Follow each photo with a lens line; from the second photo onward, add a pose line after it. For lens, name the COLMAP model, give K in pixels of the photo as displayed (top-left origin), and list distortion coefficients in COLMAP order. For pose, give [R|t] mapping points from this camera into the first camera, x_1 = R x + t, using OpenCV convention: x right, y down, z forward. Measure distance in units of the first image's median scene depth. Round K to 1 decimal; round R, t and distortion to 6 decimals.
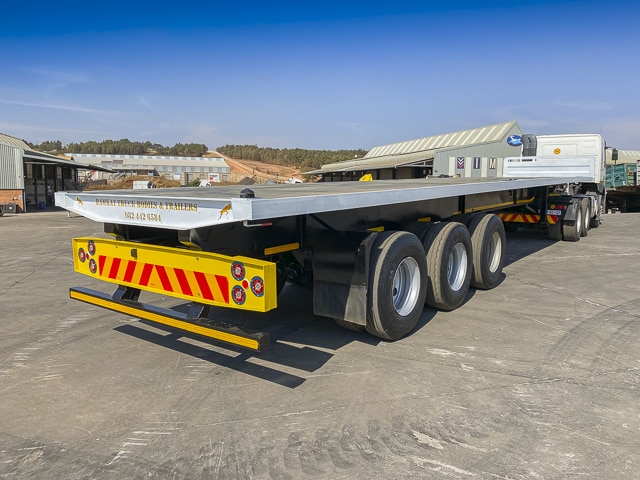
lens RADIAL K [[501.6, 0, 320.0], [0, 501.6, 240.0], [0, 0, 1]] dist [-0.003978, -0.008508]
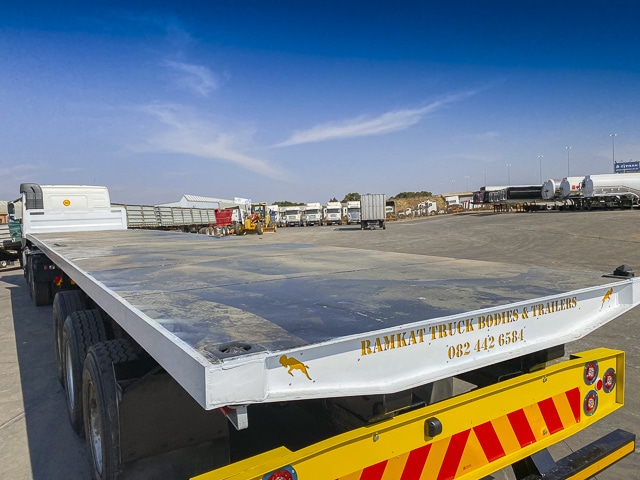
lens RADIAL K [[501.6, 0, 320.0], [0, 501.6, 240.0], [0, 0, 1]] dist [-0.003978, -0.008508]
pose [[0.347966, -0.061573, 0.935483, -0.877242], [0.148757, 0.988826, 0.009752, -0.181185], [-0.925630, 0.135767, 0.353237, 0.927406]]
